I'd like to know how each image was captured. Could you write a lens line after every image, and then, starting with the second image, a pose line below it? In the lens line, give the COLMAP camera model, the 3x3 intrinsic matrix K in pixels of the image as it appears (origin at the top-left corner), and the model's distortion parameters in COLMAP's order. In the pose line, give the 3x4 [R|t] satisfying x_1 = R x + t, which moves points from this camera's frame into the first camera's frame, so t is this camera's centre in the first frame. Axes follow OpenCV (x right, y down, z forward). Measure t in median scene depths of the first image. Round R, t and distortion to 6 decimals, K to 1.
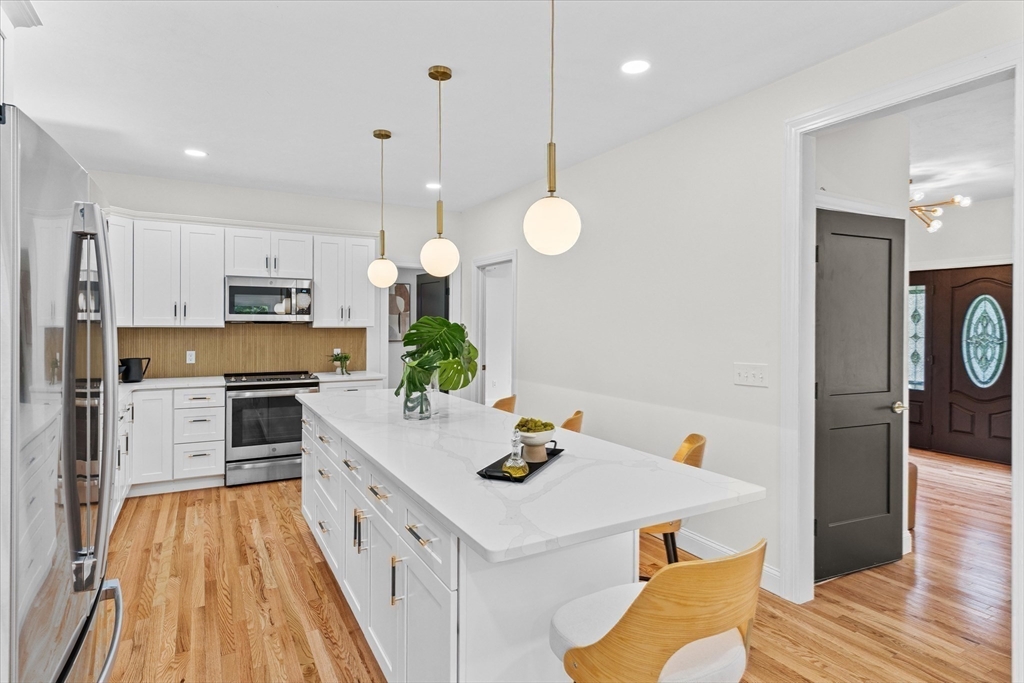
lens RADIAL K [[521.0, 0, 491.2], [0, 521.0, 334.8], [0, 0, 1]] dist [0.000278, -0.000089]
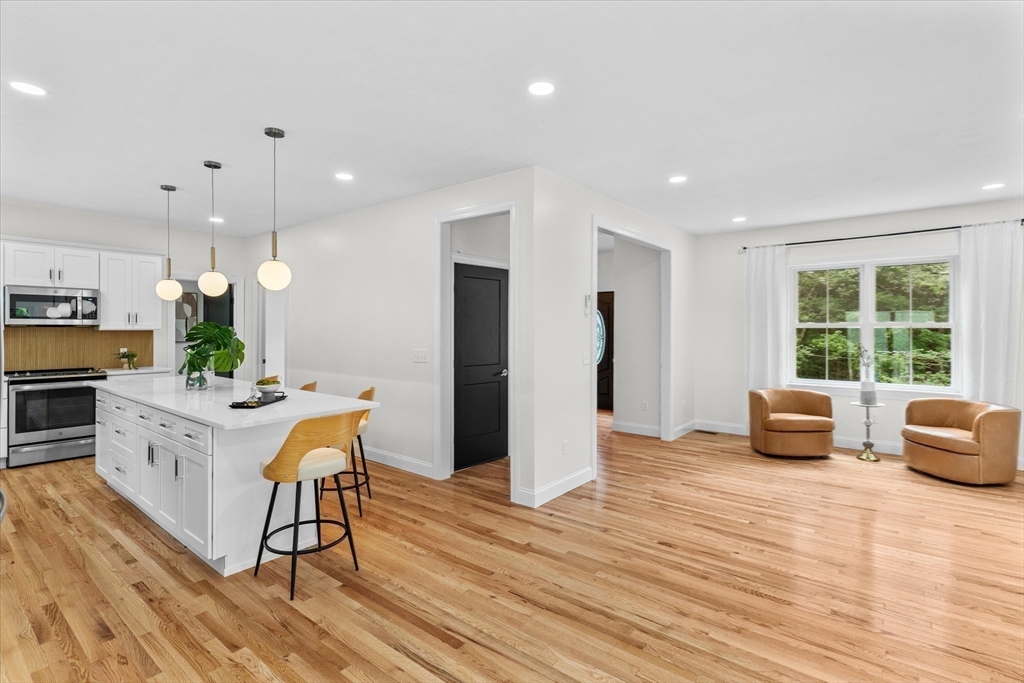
lens RADIAL K [[483.9, 0, 502.0], [0, 483.9, 333.0], [0, 0, 1]] dist [-0.000151, -0.000024]
pose [[0.922648, -0.005243, 0.385608, 0.087947], [0.009133, 0.999924, -0.008258, 0.010991], [-0.385536, 0.011141, 0.922626, -0.414613]]
